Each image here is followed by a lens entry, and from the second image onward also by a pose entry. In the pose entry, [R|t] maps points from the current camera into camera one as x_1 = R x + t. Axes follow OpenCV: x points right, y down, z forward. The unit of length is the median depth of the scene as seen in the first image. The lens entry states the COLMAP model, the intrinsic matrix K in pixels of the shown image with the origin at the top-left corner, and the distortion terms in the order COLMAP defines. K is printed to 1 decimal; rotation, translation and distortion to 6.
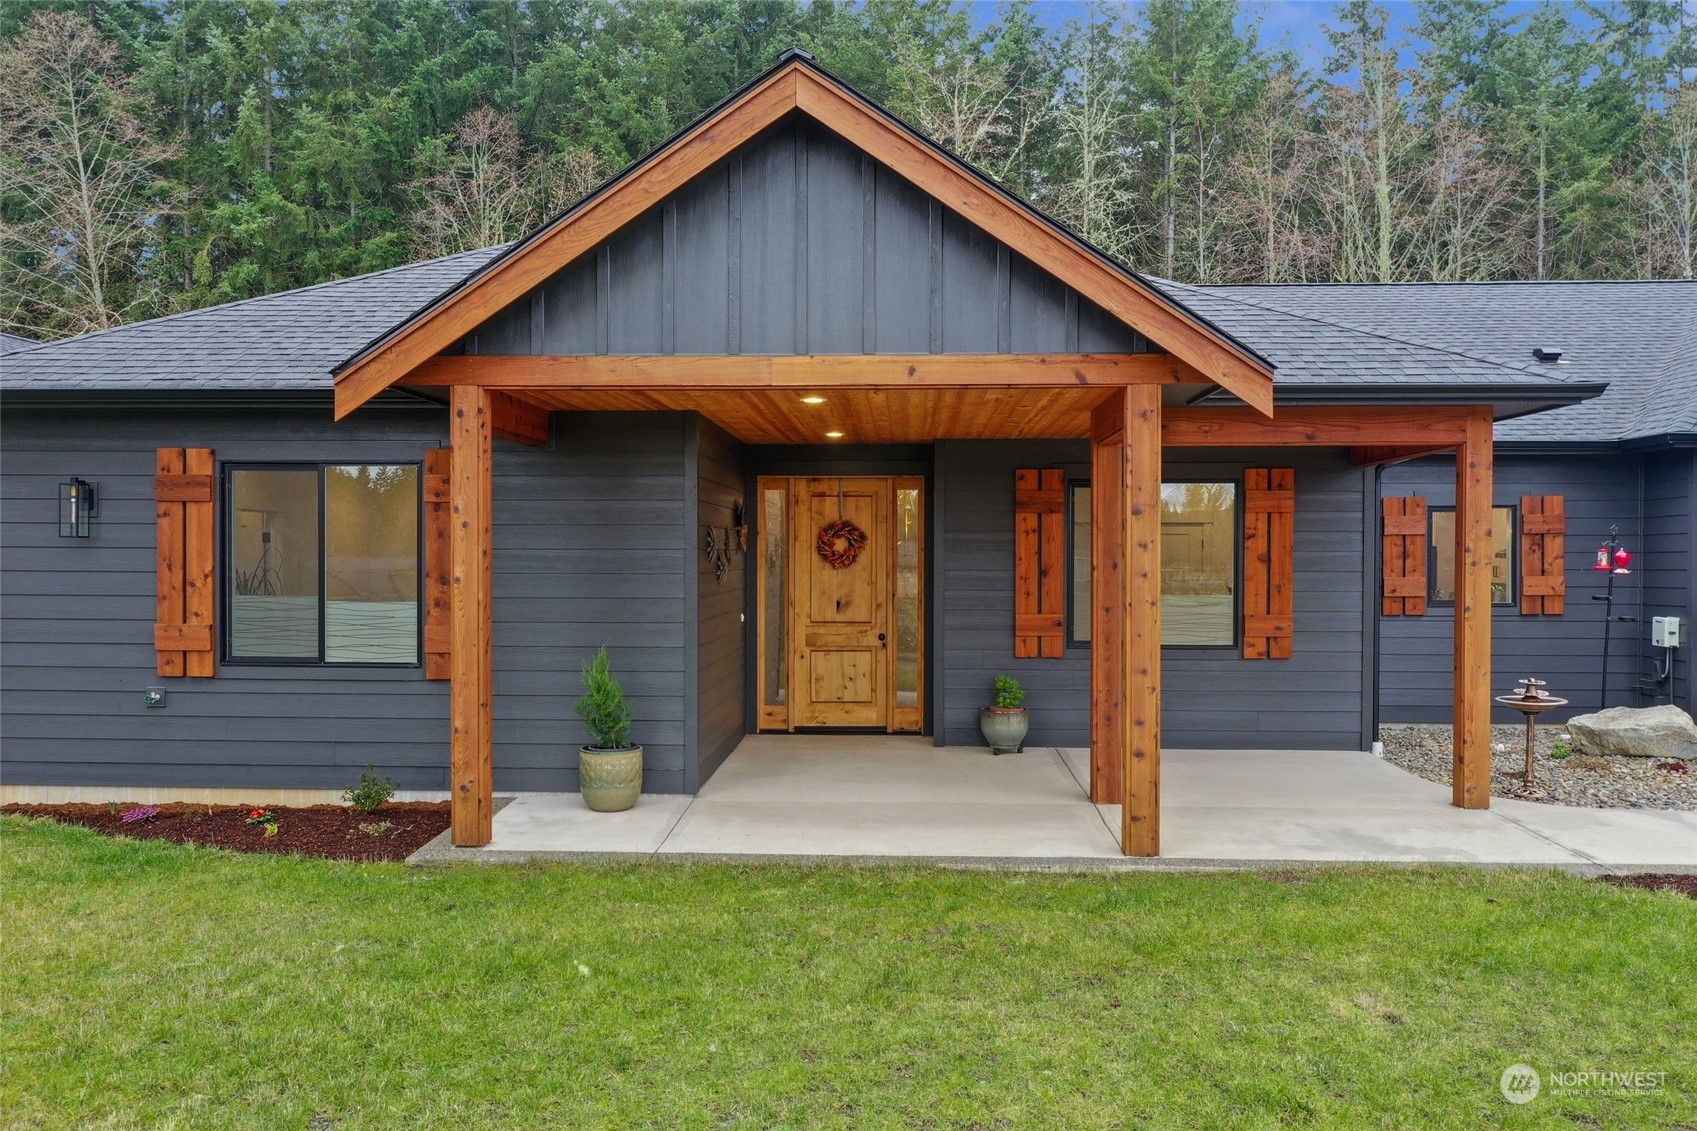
lens RADIAL K [[1368.6, 0, 855.4], [0, 1368.6, 565.0], [0, 0, 1]] dist [0.000034, -0.003957]
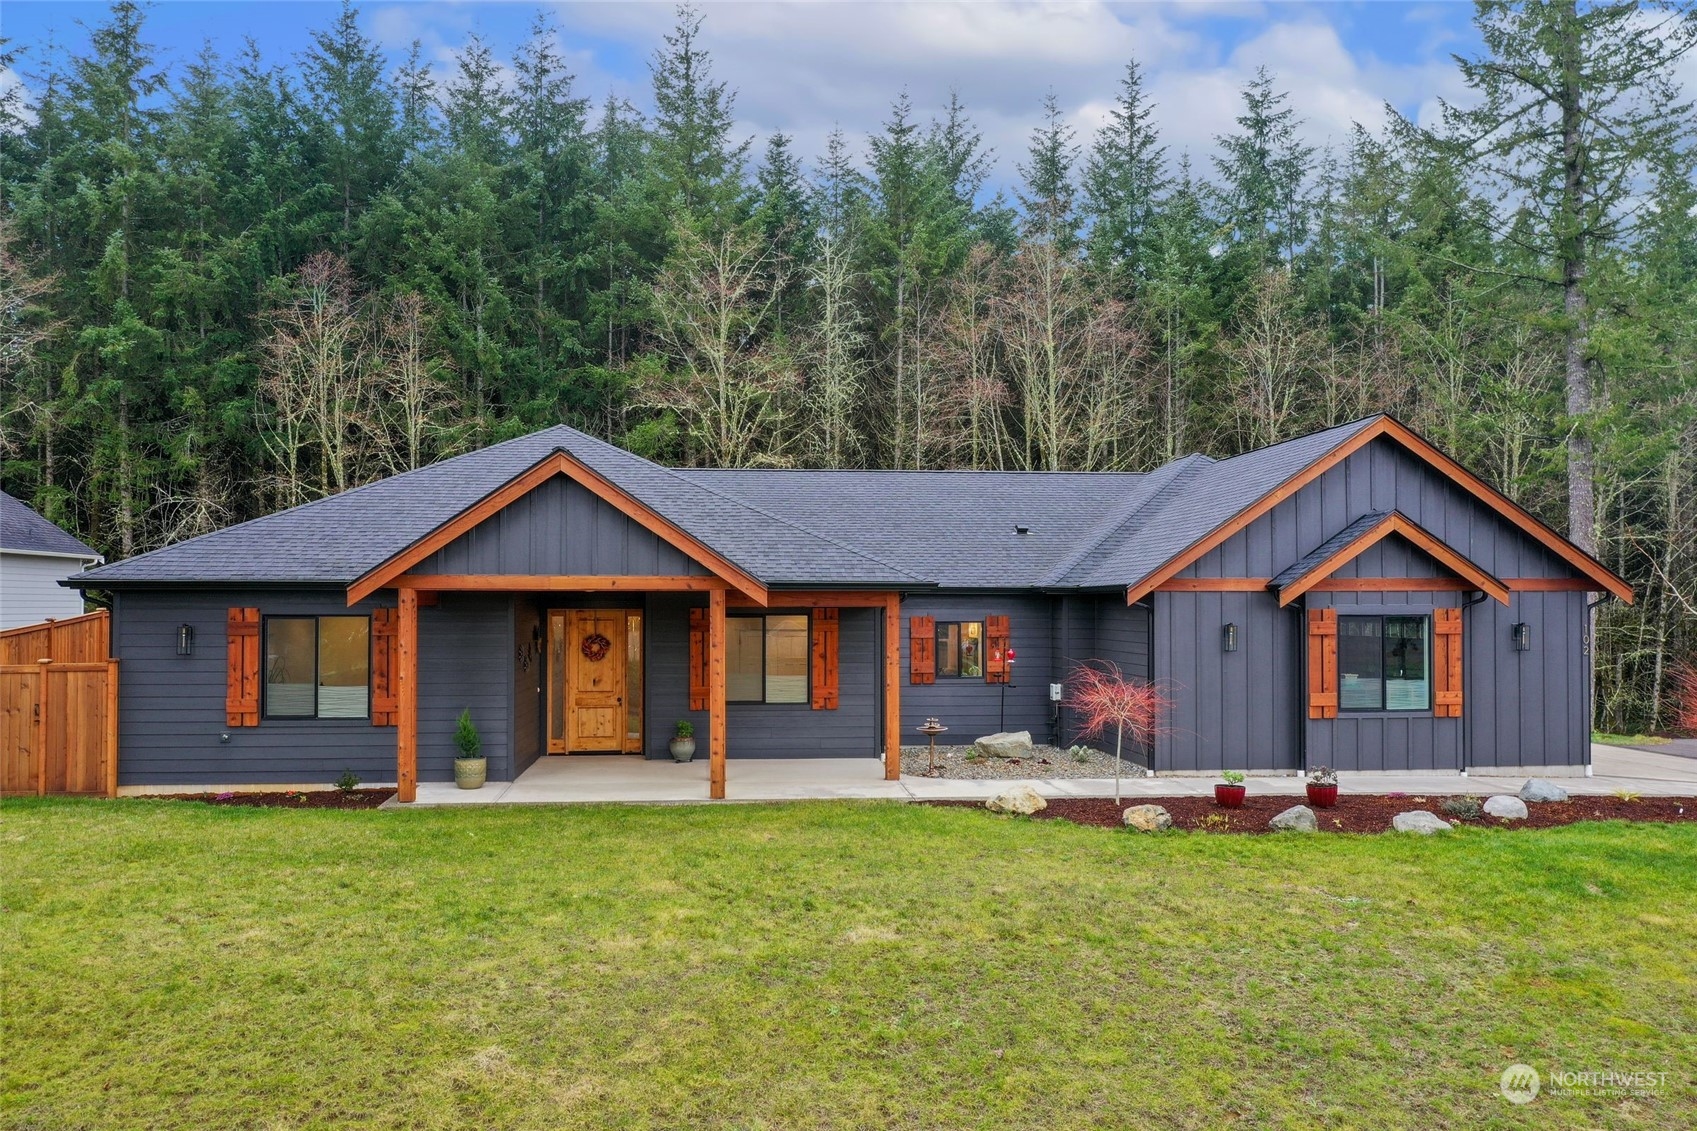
lens RADIAL K [[1368.6, 0, 846.3], [0, 1368.6, 574.9], [0, 0, 1]] dist [0.000034, -0.003957]
pose [[0.991344, 0.000033, 0.131288, 0.078104], [0.004019, 0.999524, -0.030593, -0.053425], [-0.131226, 0.030856, 0.990872, -0.794574]]
